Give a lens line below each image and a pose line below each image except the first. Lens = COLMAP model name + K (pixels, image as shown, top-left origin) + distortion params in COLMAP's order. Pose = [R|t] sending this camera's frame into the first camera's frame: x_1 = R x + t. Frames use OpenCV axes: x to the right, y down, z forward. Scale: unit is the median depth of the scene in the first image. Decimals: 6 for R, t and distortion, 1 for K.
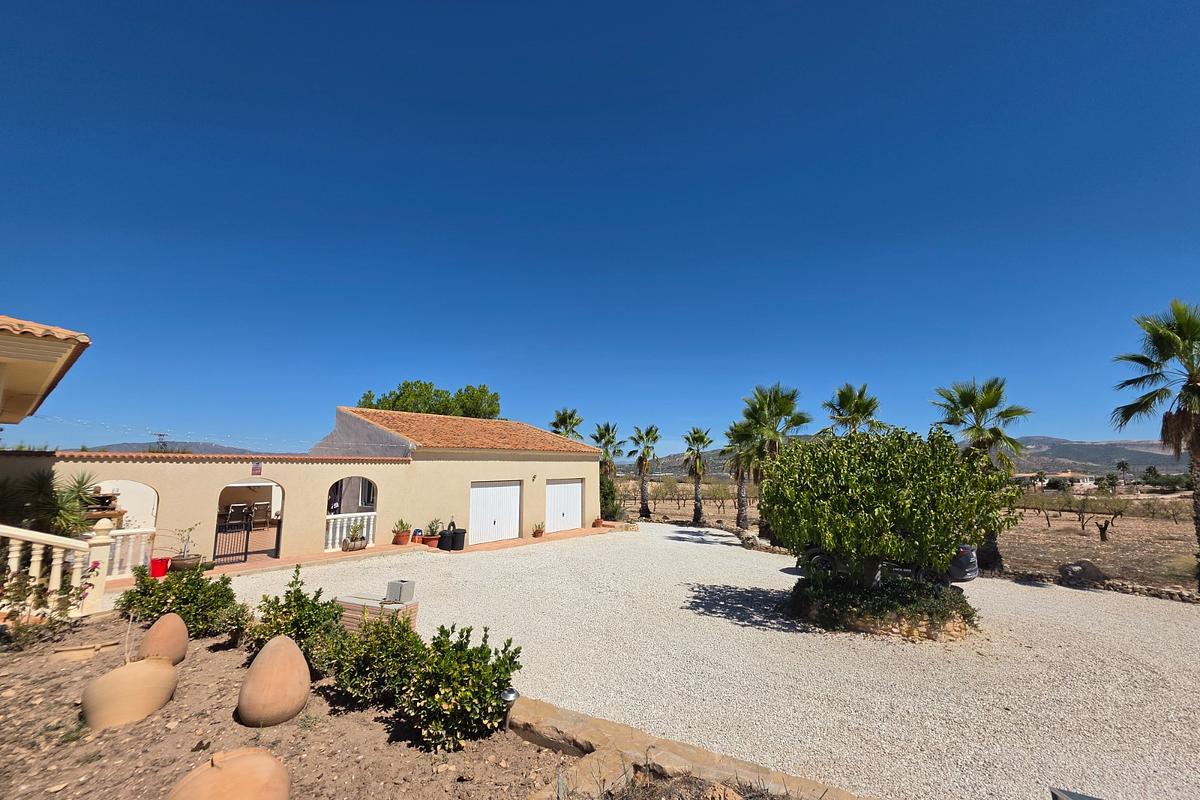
lens RADIAL K [[481.9, 0, 600.0], [0, 481.9, 400.0], [0, 0, 1]] dist [-0.003591, -0.000353]
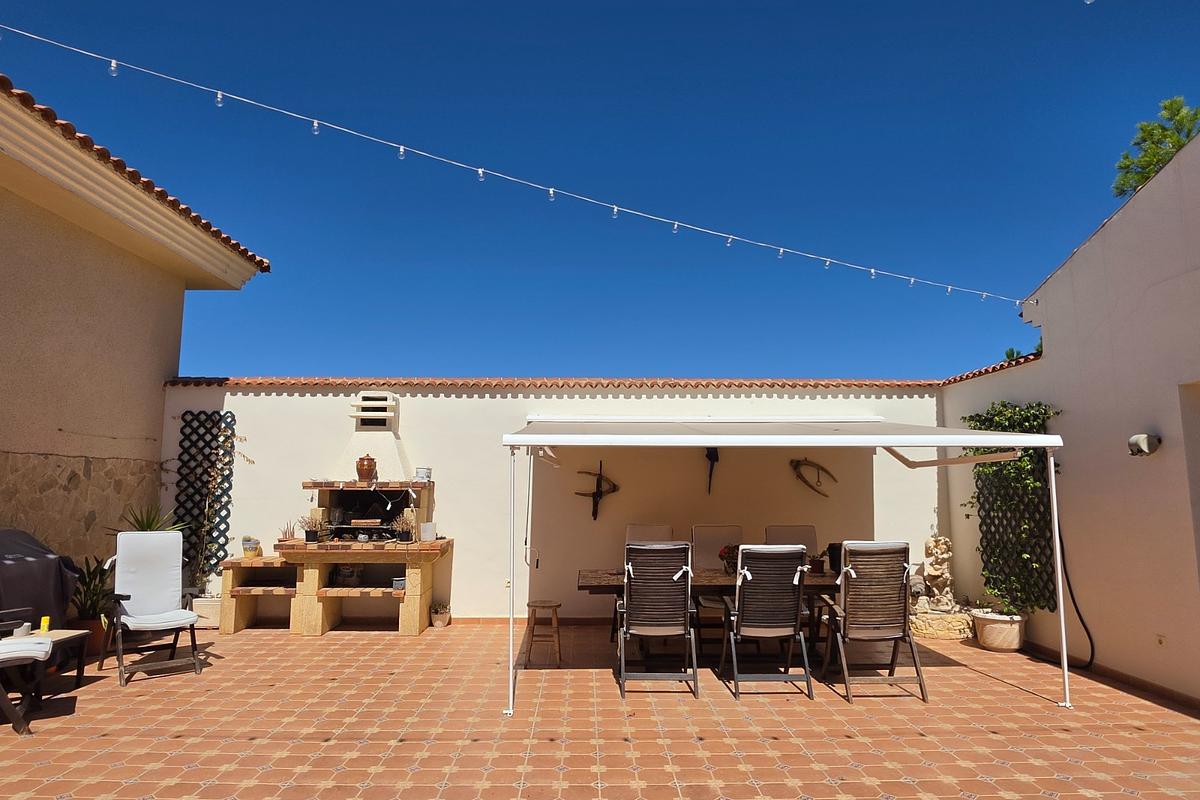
lens RADIAL K [[705.1, 0, 592.9], [0, 705.1, 407.0], [0, 0, 1]] dist [0.000327, 0.000262]
pose [[0.629896, -0.085236, -0.771988, -0.681945], [0.103543, 0.994303, -0.025298, 0.192555], [0.769747, -0.063999, 0.635133, 0.915690]]
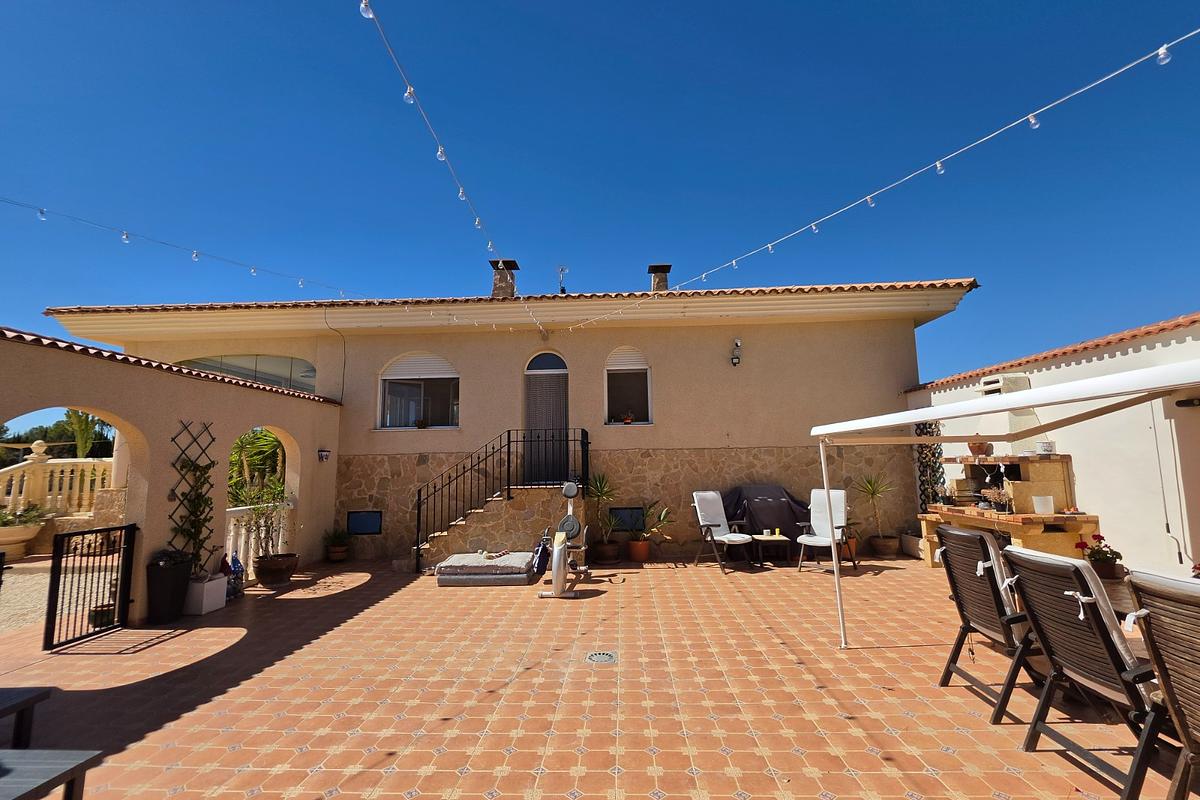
lens RADIAL K [[517.0, 0, 600.0], [0, 517.0, 400.0], [0, 0, 1]] dist [0.001164, 0.000308]
pose [[-0.798967, -0.055879, -0.598774, -0.670159], [0.102995, 0.968248, -0.227790, 0.233333], [0.592490, -0.243667, -0.767842, 1.243111]]
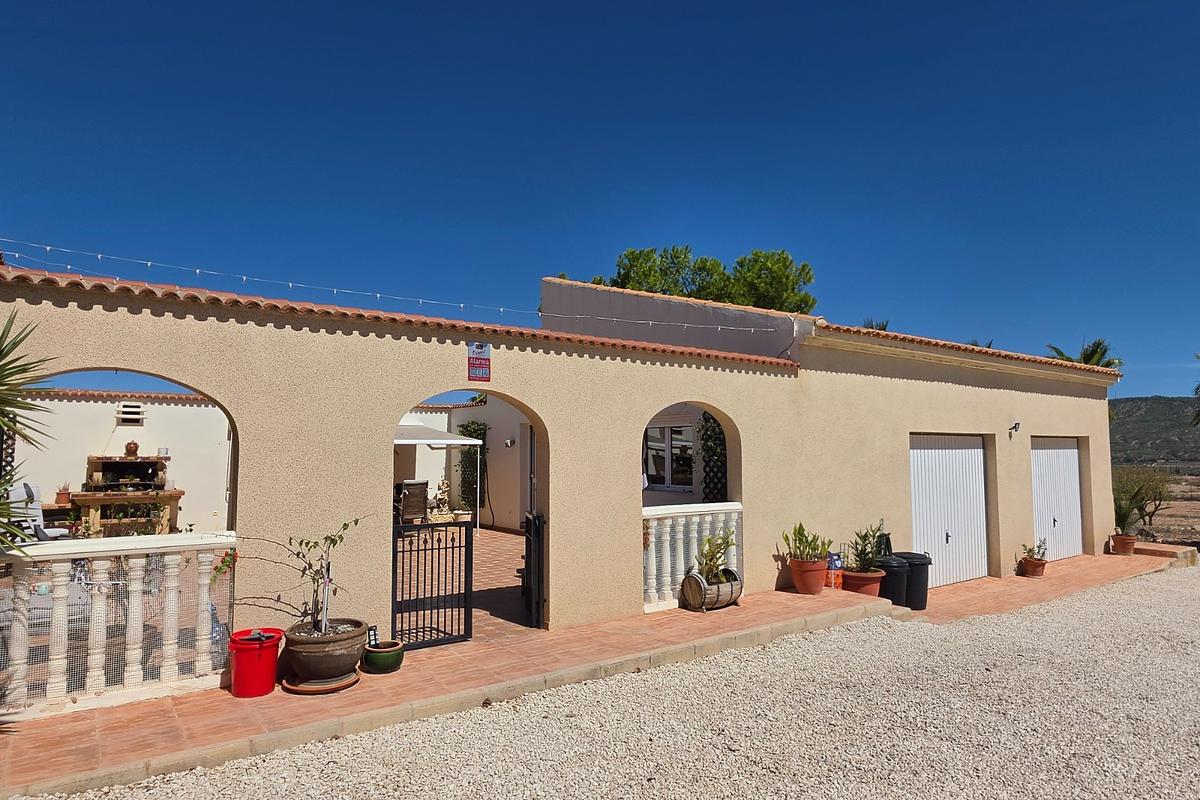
lens RADIAL K [[705.1, 0, 592.9], [0, 705.1, 407.0], [0, 0, 1]] dist [0.000327, 0.000262]
pose [[0.965067, -0.013270, -0.261668, -0.423807], [0.032922, 0.996943, 0.070864, 0.117619], [0.259927, -0.077003, 0.962553, 0.456657]]
